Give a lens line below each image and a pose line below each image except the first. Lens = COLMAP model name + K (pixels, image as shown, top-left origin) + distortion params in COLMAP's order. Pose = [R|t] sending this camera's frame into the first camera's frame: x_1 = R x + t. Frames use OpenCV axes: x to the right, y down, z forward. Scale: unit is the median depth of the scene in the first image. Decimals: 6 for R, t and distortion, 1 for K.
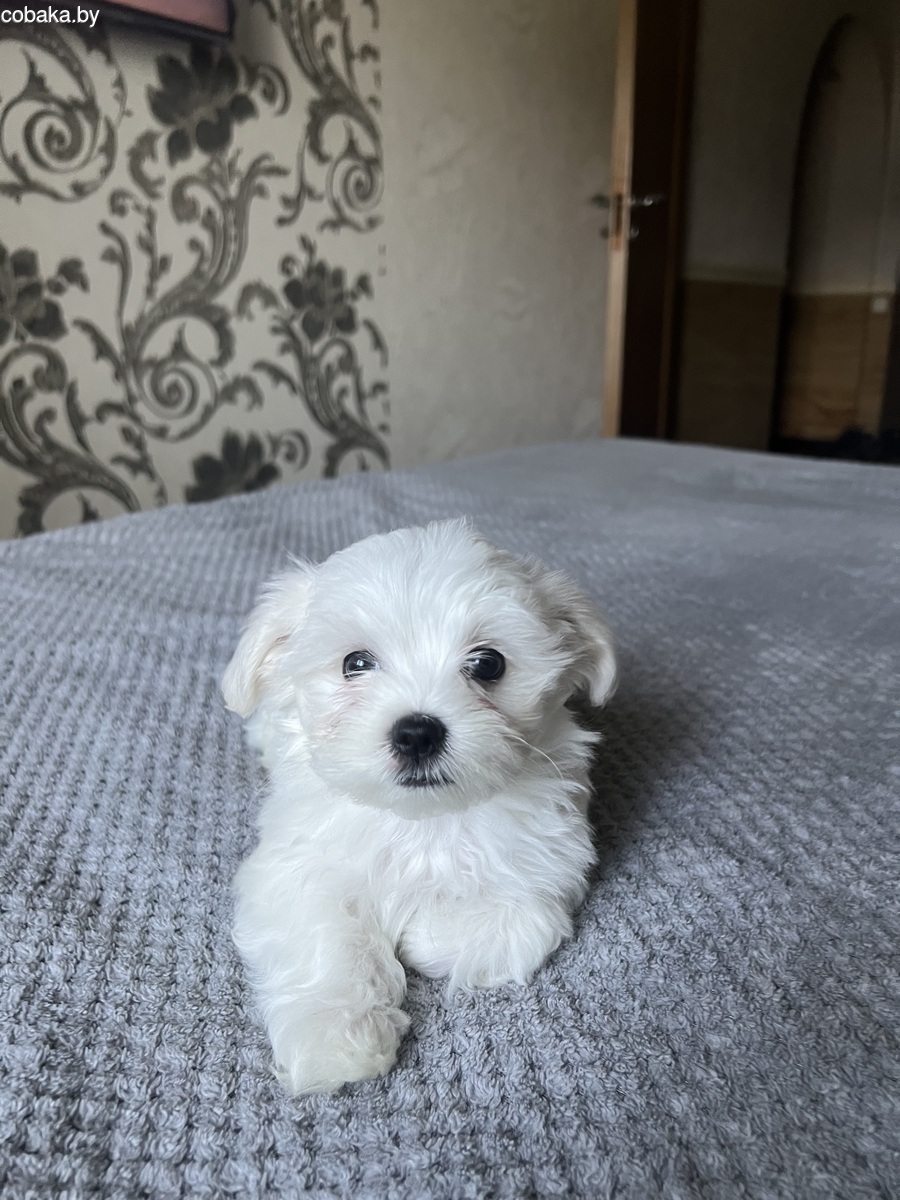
lens RADIAL K [[917.8, 0, 455.0], [0, 917.8, 619.9], [0, 0, 1]] dist [-0.008785, 0.006979]
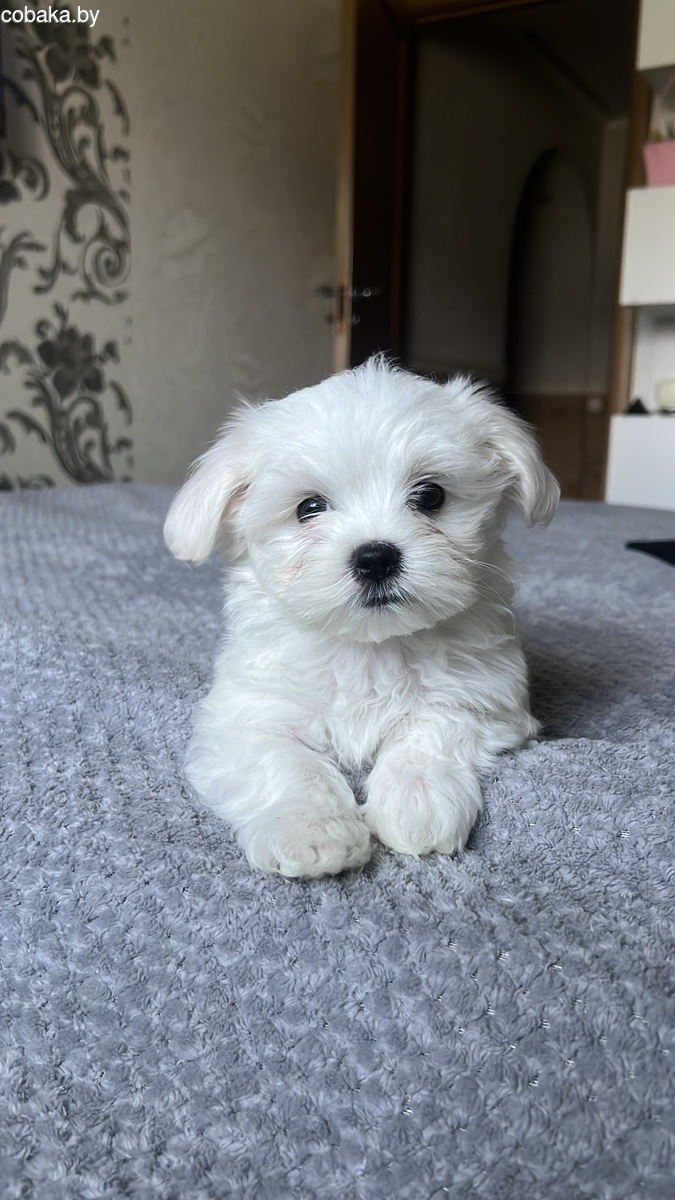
lens RADIAL K [[1007.6, 0, 350.0], [0, 1007.6, 601.9], [0, 0, 1]] dist [0.035312, -0.047629]
pose [[0.987987, 0.008702, 0.154290, -0.000693], [0.012281, 0.990834, -0.134528, 0.115754], [-0.154046, 0.134807, 0.978824, -0.221023]]
